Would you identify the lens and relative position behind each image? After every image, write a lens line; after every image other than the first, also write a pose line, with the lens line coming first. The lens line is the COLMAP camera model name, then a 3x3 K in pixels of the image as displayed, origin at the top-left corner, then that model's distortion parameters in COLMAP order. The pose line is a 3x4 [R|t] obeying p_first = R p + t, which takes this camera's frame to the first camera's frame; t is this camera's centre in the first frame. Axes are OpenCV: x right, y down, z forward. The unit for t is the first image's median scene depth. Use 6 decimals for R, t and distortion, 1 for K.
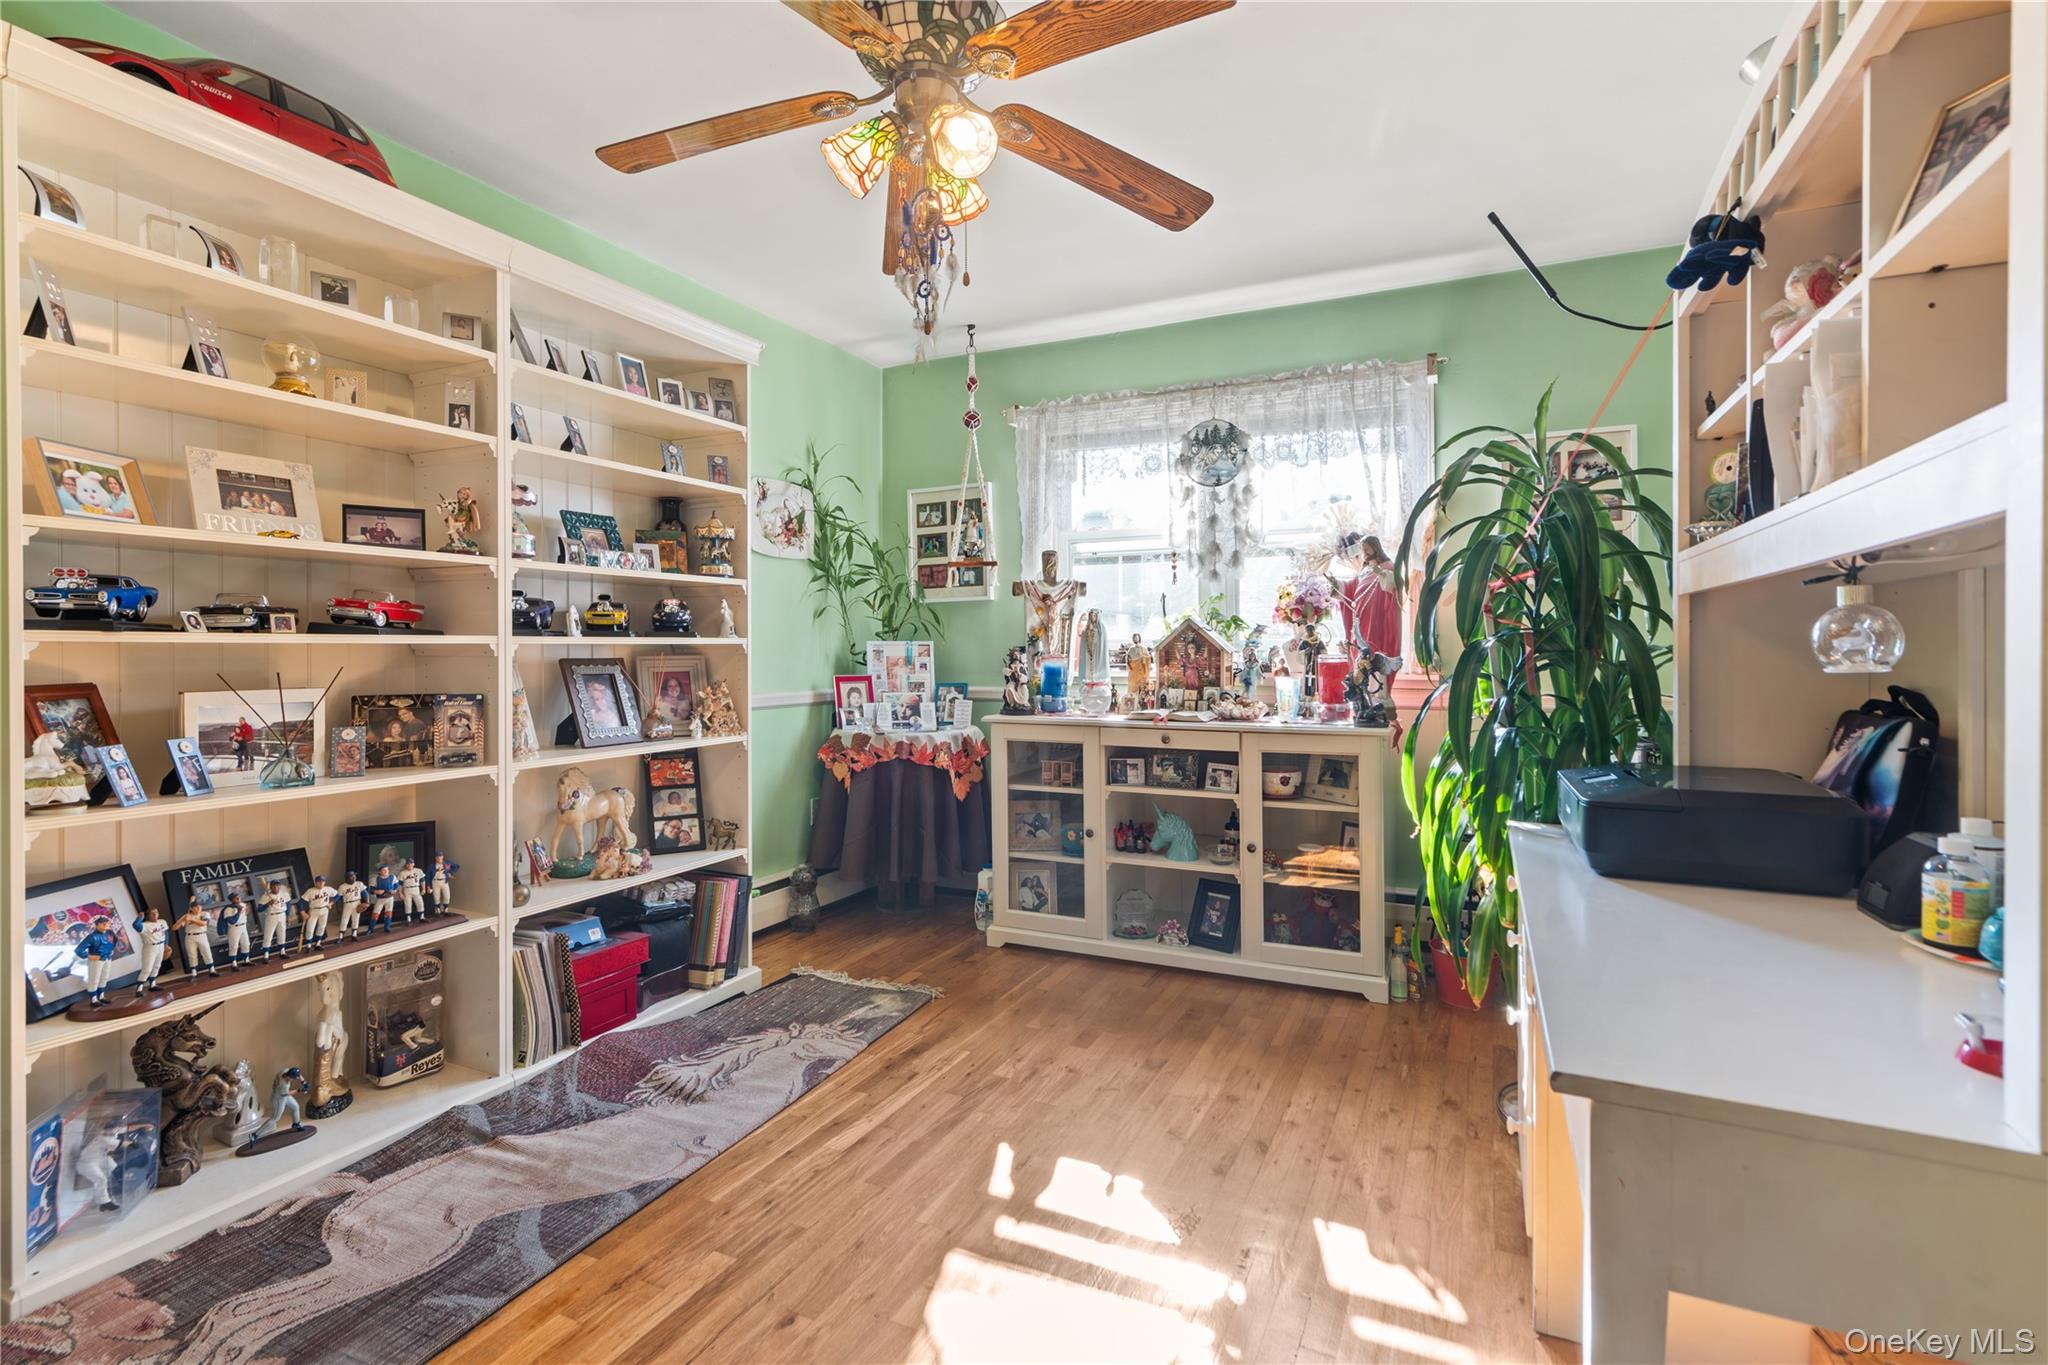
lens RADIAL K [[960.5, 0, 1020.2], [0, 960.5, 690.4], [0, 0, 1]] dist [0.001752, 0.000806]
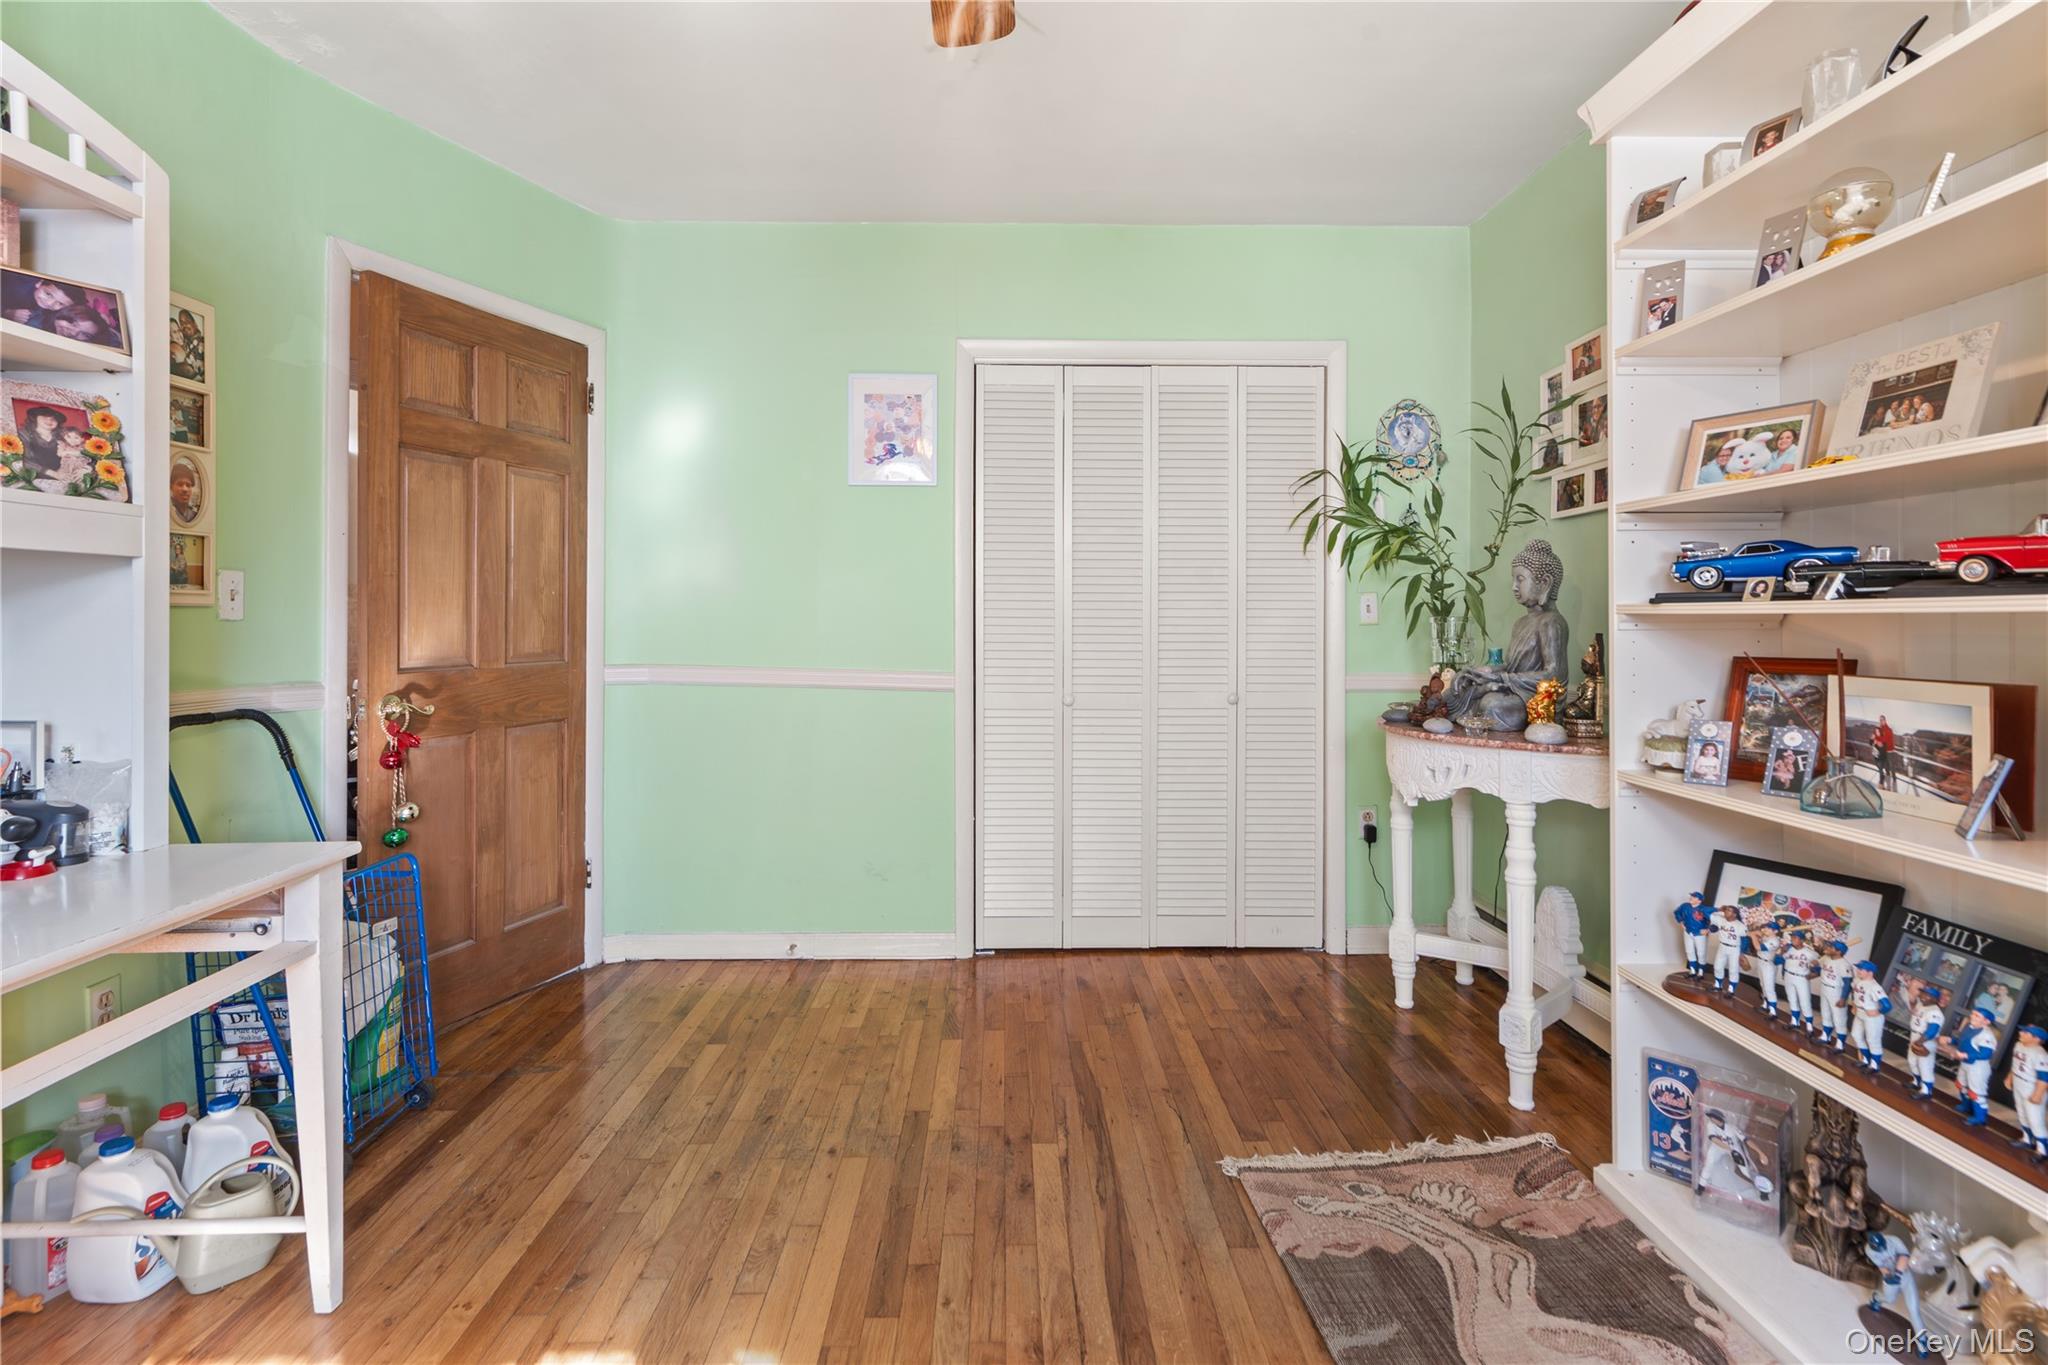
lens RADIAL K [[979.2, 0, 1022.1], [0, 979.2, 623.8], [0, 0, 1]] dist [-0.000598, -0.000109]
pose [[-0.891967, 0.005249, -0.452071, 0.105000], [-0.017476, 0.998785, 0.046078, -0.065235], [0.451763, 0.049000, -0.890791, 1.385671]]
